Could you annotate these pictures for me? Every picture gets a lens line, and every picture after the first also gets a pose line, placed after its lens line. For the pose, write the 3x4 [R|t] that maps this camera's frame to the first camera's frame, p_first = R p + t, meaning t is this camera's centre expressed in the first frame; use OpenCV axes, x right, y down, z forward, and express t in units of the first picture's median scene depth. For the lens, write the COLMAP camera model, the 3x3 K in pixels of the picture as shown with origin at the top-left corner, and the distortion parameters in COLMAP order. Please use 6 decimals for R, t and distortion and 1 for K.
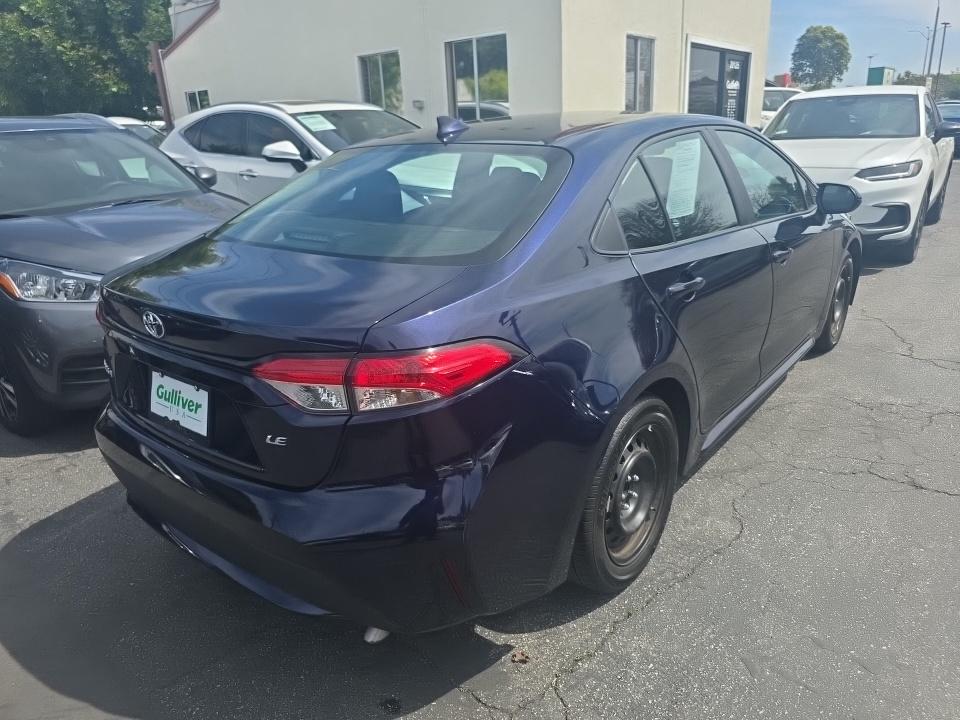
lens RADIAL K [[649.1, 0, 480.0], [0, 649.1, 360.0], [0, 0, 1]] dist [0.004075, 0.001101]
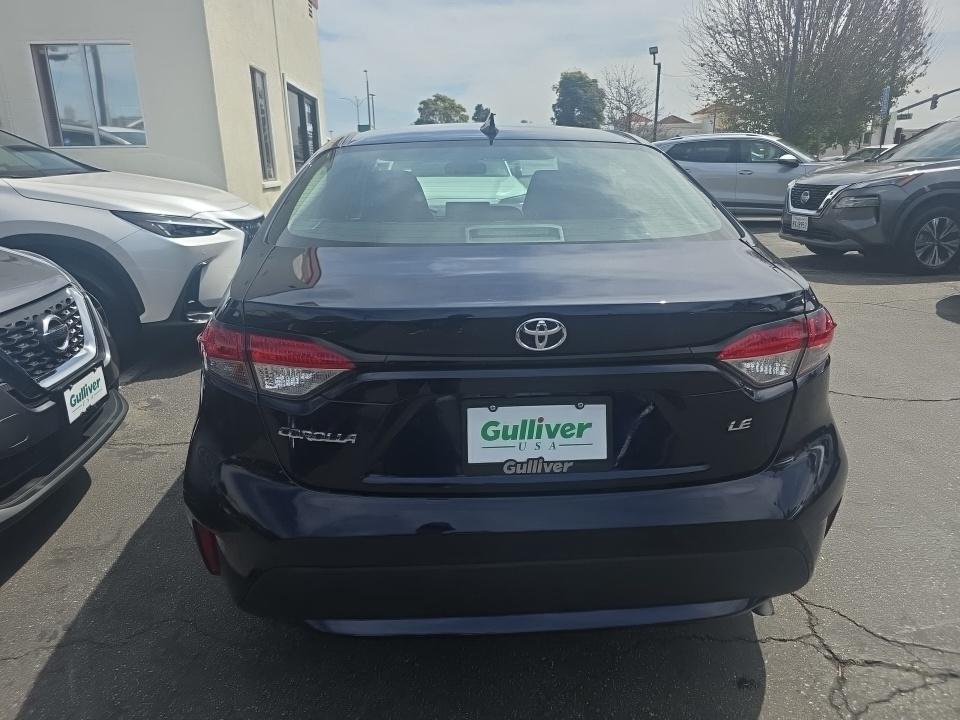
lens RADIAL K [[649.1, 0, 480.0], [0, 649.1, 360.0], [0, 0, 1]] dist [0.004075, 0.001101]
pose [[0.744576, -0.155880, 0.649082, -0.993825], [0.197606, 0.980243, 0.008731, -0.041745], [-0.637619, 0.121761, 0.760668, 0.432155]]
